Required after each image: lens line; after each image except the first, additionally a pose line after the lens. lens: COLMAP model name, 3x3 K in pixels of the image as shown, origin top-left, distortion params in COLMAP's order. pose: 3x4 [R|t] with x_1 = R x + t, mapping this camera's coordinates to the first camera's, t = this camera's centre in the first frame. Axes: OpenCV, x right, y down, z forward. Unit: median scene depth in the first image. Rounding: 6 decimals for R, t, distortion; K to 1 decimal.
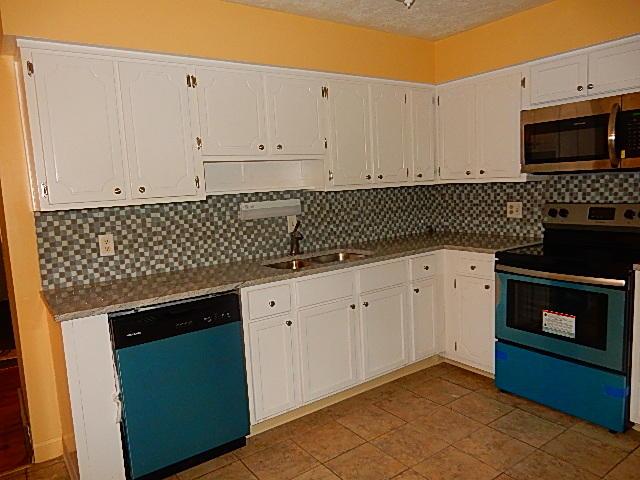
lens RADIAL K [[468.8, 0, 318.7], [0, 468.8, 237.3], [0, 0, 1]] dist [-0.011370, 0.001383]
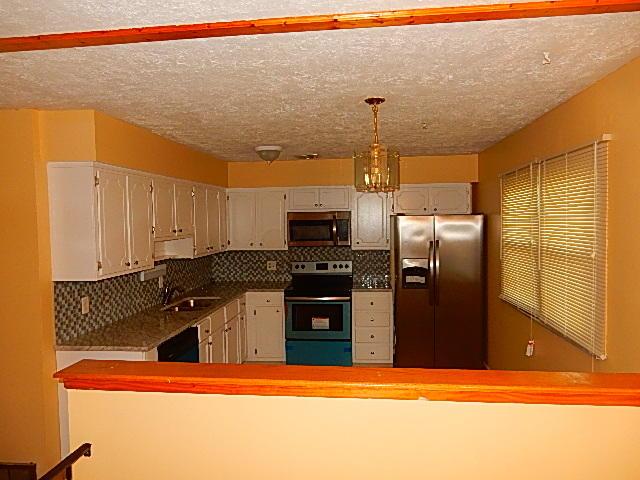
lens RADIAL K [[468.8, 0, 324.3], [0, 468.8, 236.5], [0, 0, 1]] dist [-0.011370, 0.001383]
pose [[0.660379, 0.011756, 0.750840, -0.865176], [0.071690, 0.994324, -0.078621, -0.020502], [-0.747502, 0.105747, 0.655788, -0.314926]]
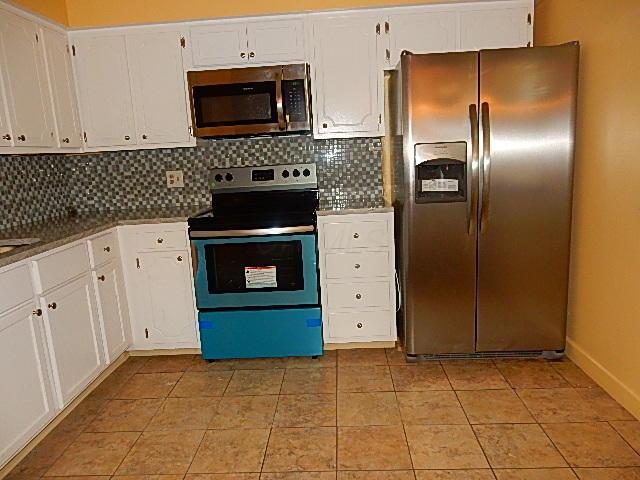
lens RADIAL K [[468.8, 0, 320.0], [0, 468.8, 237.0], [0, 0, 1]] dist [-0.011370, 0.001383]
pose [[0.610688, -0.126743, 0.781662, -0.198050], [0.118071, 0.990648, 0.068384, 0.033942], [-0.783019, 0.050531, 0.619942, 0.207592]]
